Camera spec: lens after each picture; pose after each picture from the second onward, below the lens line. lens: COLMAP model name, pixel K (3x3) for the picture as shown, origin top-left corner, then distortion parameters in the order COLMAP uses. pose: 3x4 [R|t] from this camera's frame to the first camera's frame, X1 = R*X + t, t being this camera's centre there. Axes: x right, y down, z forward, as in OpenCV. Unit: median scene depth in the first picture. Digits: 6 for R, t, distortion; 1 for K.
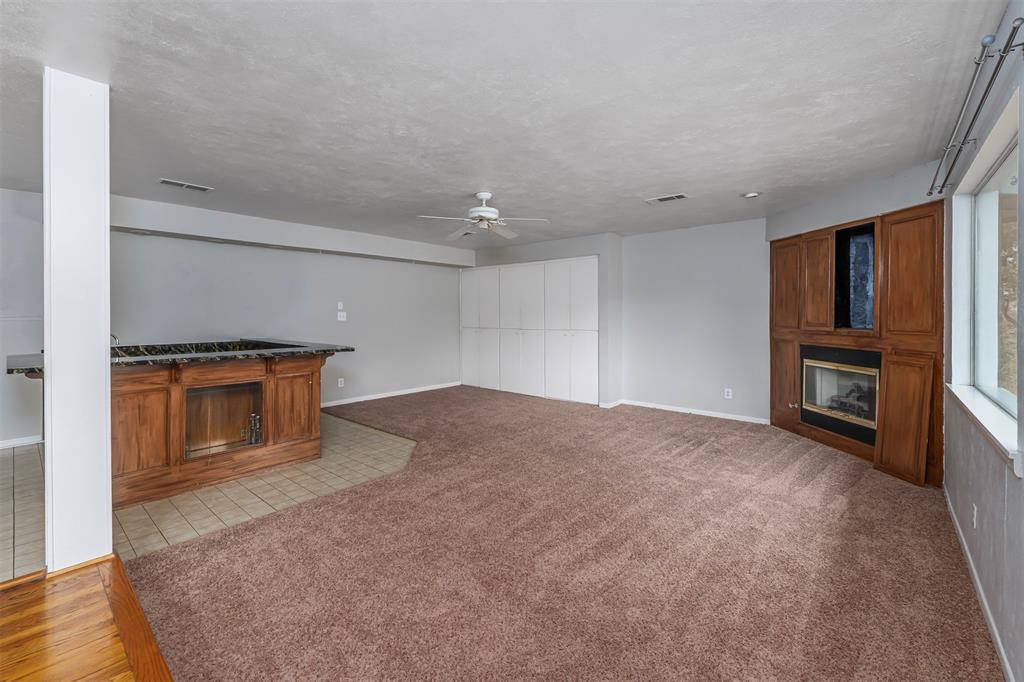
lens RADIAL K [[423.7, 0, 508.9], [0, 423.7, 314.5], [0, 0, 1]] dist [-0.003181, -0.002060]
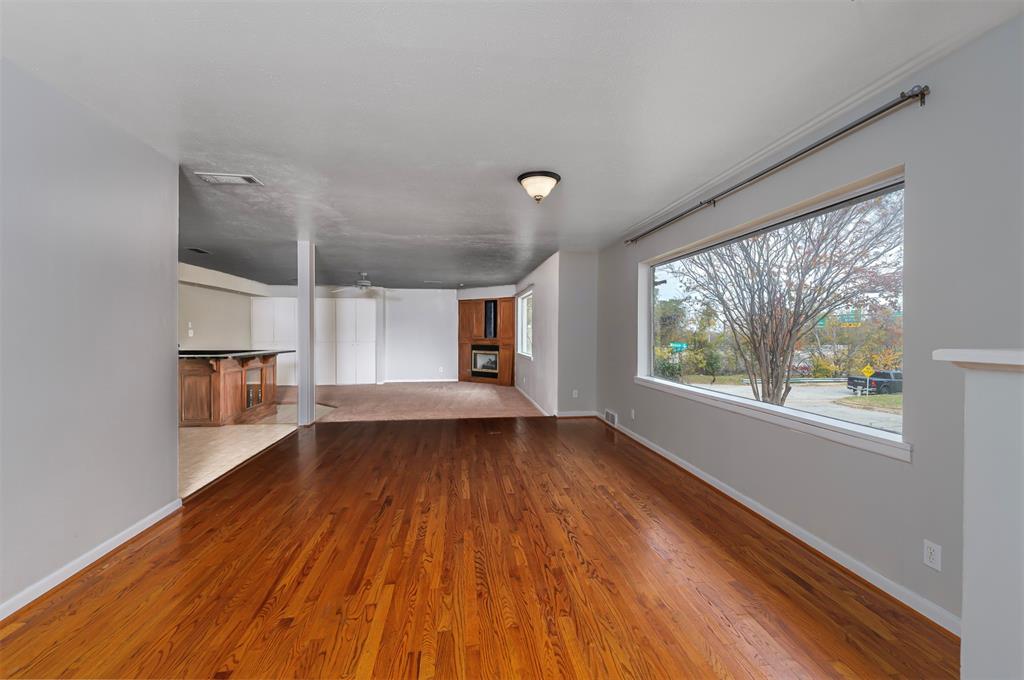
lens RADIAL K [[416.9, 0, 508.4], [0, 416.9, 334.6], [0, 0, 1]] dist [-0.000436, 0.000602]
pose [[0.667920, -0.001948, 0.744231, -1.240710], [0.000002, 0.999997, 0.002615, 0.008836], [-0.744233, -0.001745, 0.667917, -0.987487]]
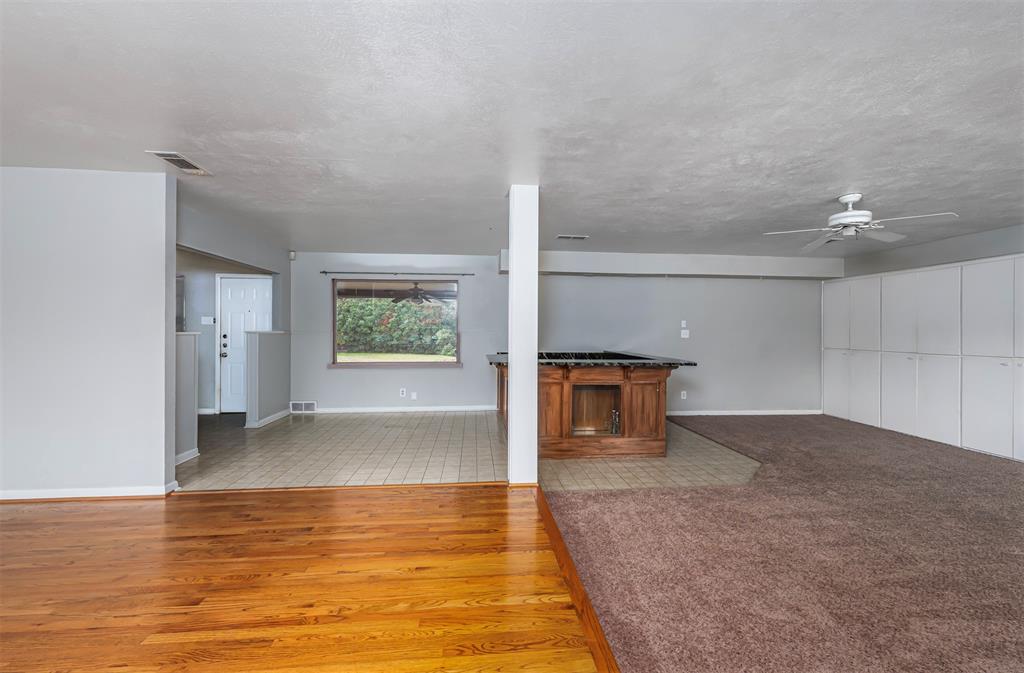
lens RADIAL K [[416.9, 0, 513.8], [0, 416.9, 330.8], [0, 0, 1]] dist [-0.000436, 0.000602]
pose [[0.722213, 0.006952, -0.691636, 0.041750], [-0.009138, 0.999958, 0.000508, -0.000402], [0.691611, 0.005953, 0.722246, -0.115542]]
